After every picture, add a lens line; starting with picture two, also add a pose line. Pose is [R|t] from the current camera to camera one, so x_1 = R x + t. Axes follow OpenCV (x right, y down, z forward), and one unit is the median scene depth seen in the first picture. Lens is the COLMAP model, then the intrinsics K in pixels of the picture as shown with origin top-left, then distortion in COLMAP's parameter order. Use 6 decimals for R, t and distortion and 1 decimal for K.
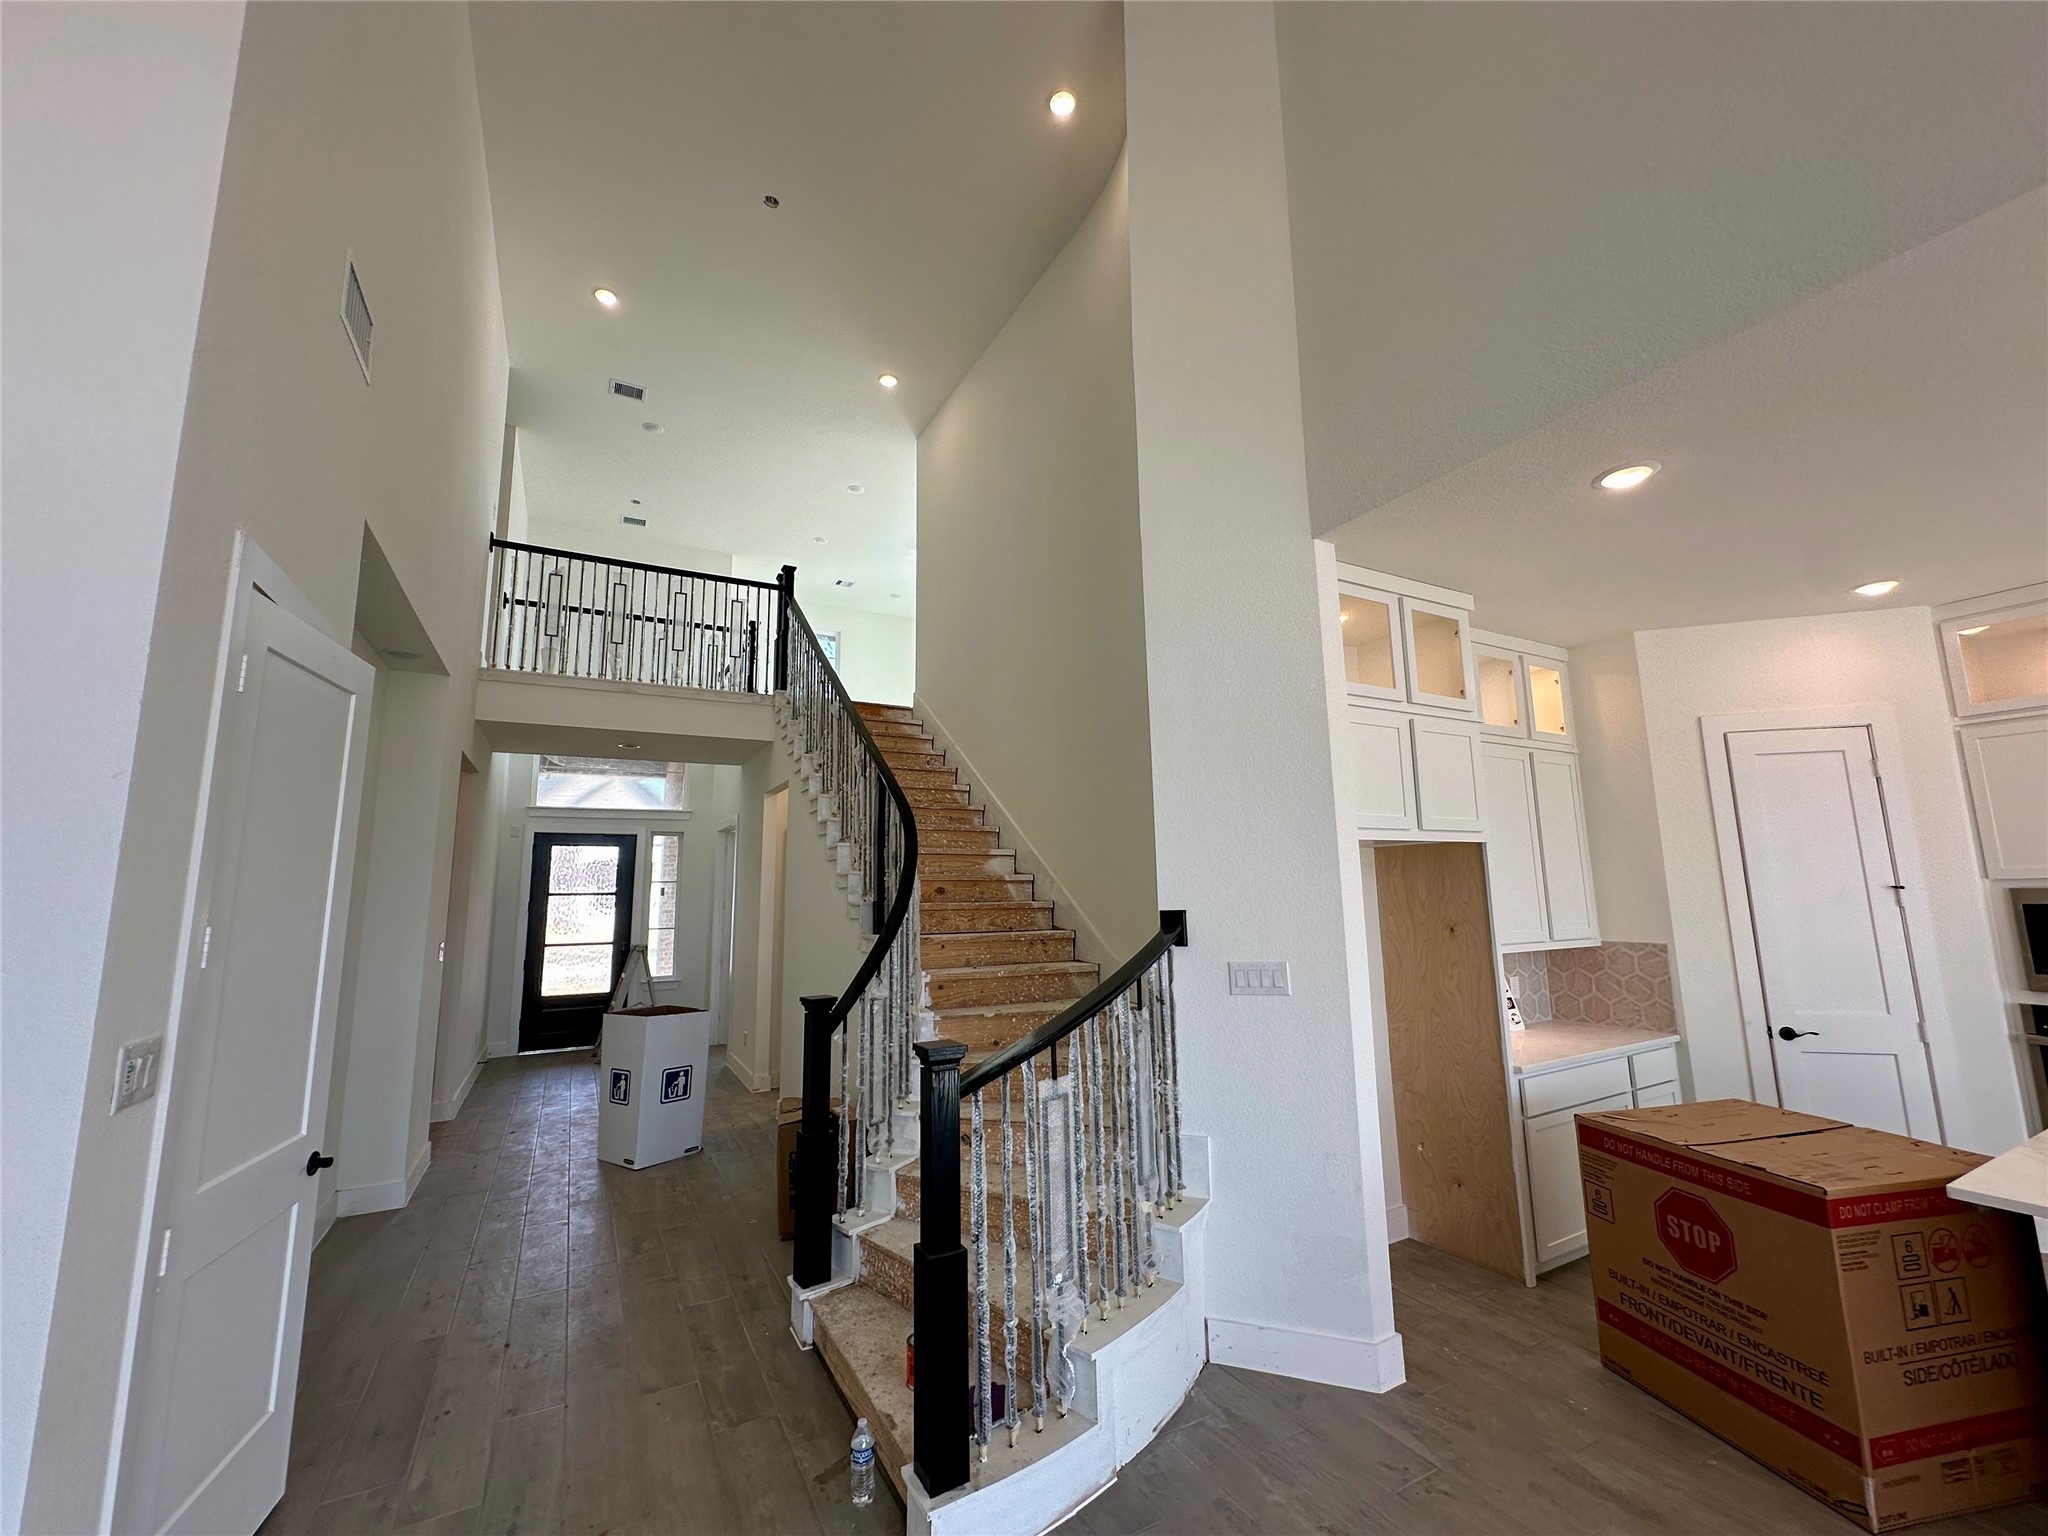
lens RADIAL K [[815.1, 0, 1022.1], [0, 815.1, 766.7], [0, 0, 1]] dist [-0.002997, 0.000648]
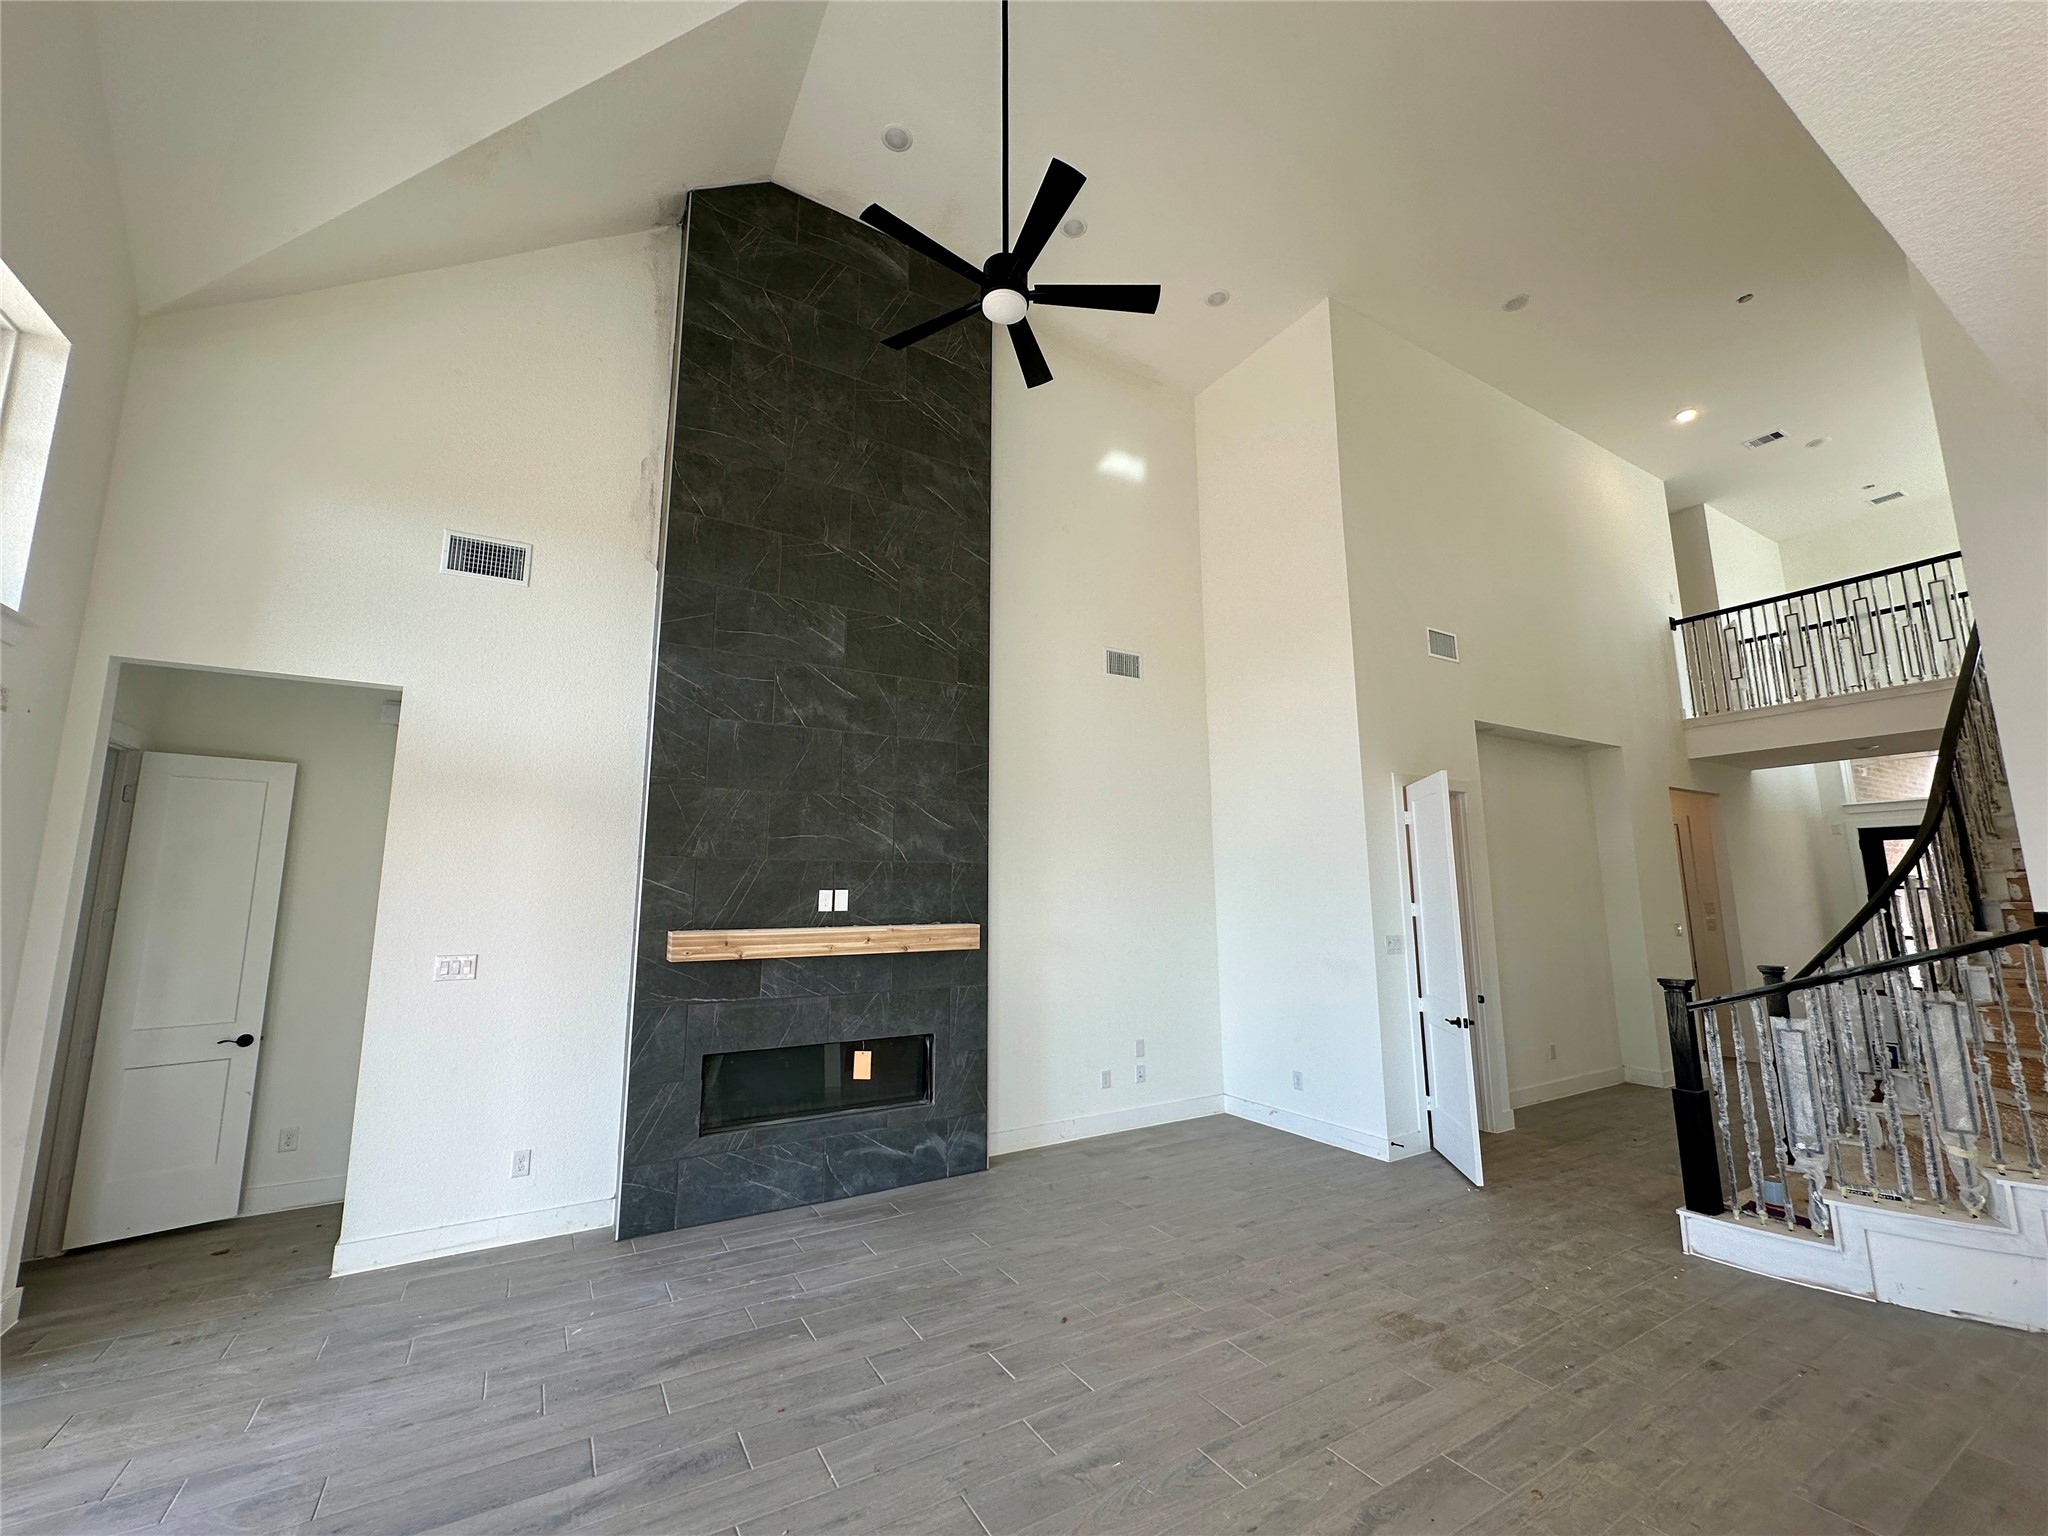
lens RADIAL K [[815.1, 0, 1022.1], [0, 815.1, 766.7], [0, 0, 1]] dist [-0.002997, 0.000648]
pose [[0.035022, -0.143251, -0.989067, 0.949008], [0.156321, 0.978277, -0.136153, -0.053602], [0.987085, -0.149843, 0.056655, -0.252268]]
